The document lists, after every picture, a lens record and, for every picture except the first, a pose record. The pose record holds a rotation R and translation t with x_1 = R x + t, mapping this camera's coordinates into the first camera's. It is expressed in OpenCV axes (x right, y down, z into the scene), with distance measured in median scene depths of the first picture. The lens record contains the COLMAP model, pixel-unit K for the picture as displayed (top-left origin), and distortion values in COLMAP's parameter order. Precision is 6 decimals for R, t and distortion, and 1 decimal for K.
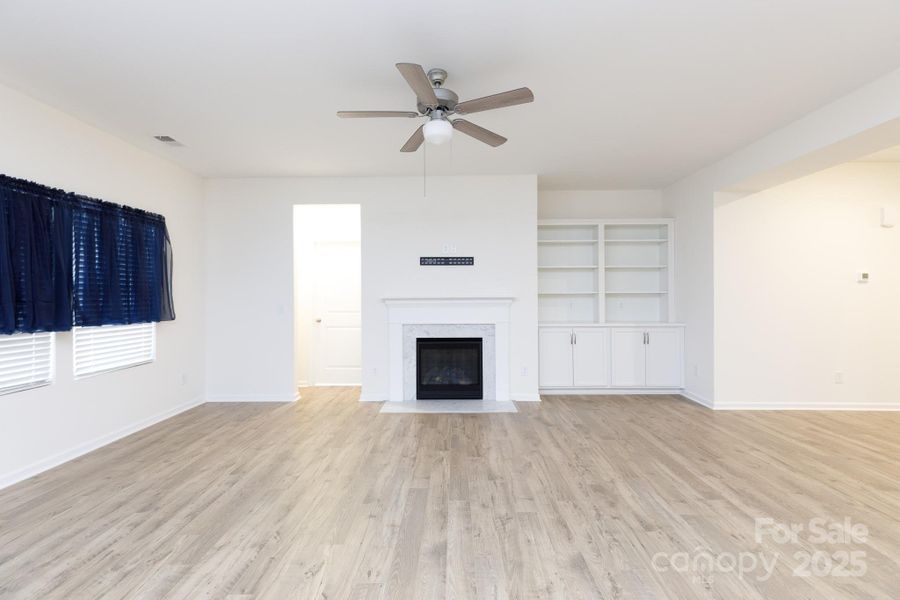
lens RADIAL K [[402.2, 0, 450.0], [0, 402.2, 300.0], [0, 0, 1]] dist [-0.000183, -0.000043]
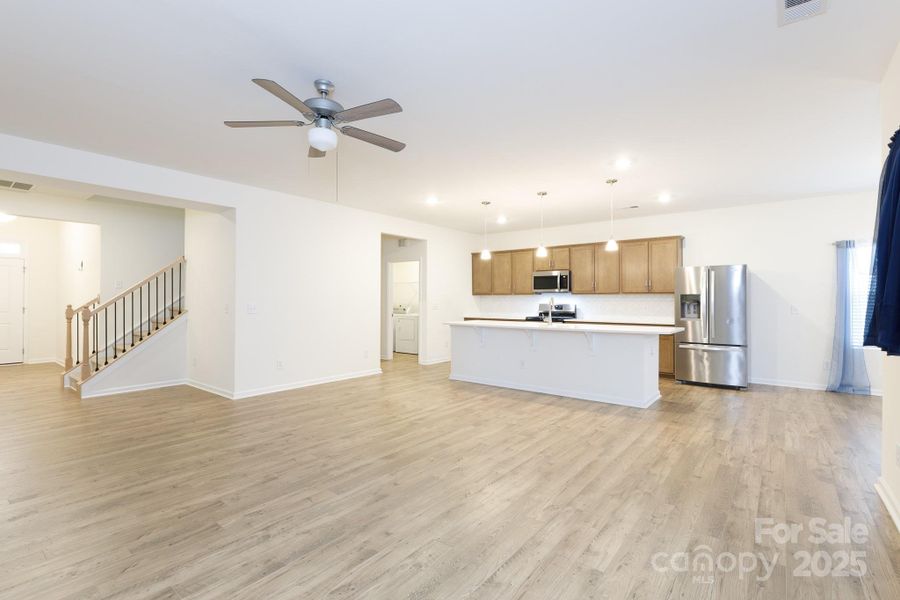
lens RADIAL K [[402.2, 0, 450.0], [0, 402.2, 300.0], [0, 0, 1]] dist [-0.000183, -0.000043]
pose [[-0.787068, 0.001070, 0.616865, -0.948923], [0.006414, 0.999959, 0.006449, -0.010709], [-0.616833, 0.009033, -0.787042, 1.651709]]
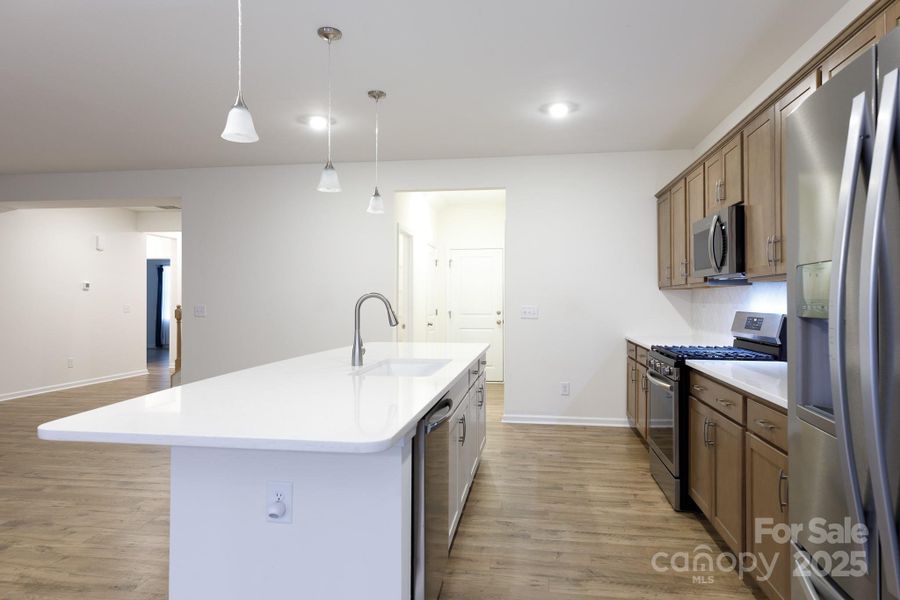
lens RADIAL K [[557.2, 0, 450.0], [0, 557.2, 300.0], [0, 0, 1]] dist [-0.000355, 0.000493]
pose [[0.133482, 0.004176, 0.991042, -1.147246], [0.008233, 0.999952, -0.005323, 0.015942], [-0.991017, 0.008870, 0.133441, -0.788916]]
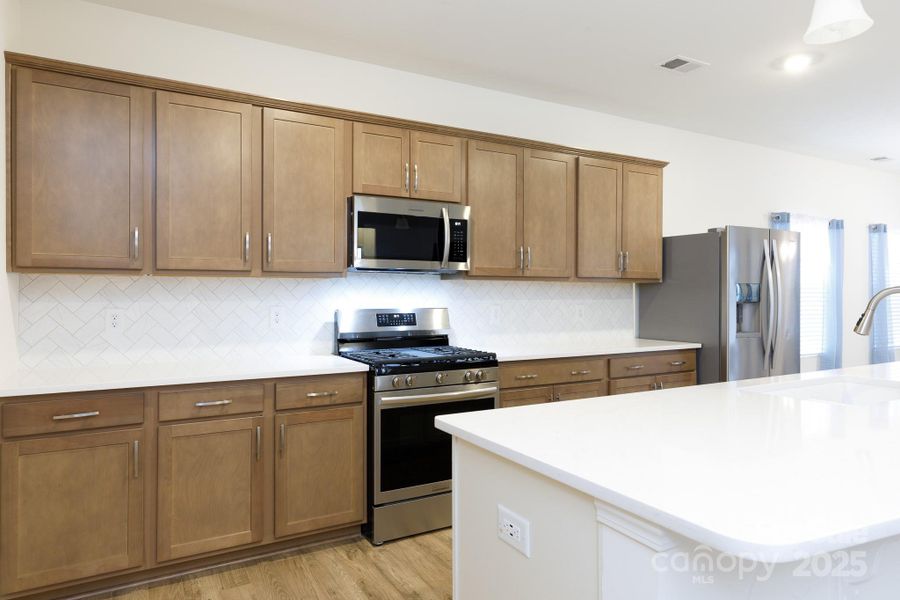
lens RADIAL K [[557.2, 0, 450.0], [0, 557.2, 300.0], [0, 0, 1]] dist [-0.000355, 0.000493]
pose [[-0.863433, 0.007341, -0.504410, 0.955498], [-0.001821, 0.999842, 0.017669, 0.001355], [0.504460, 0.016175, -0.863284, -0.115198]]
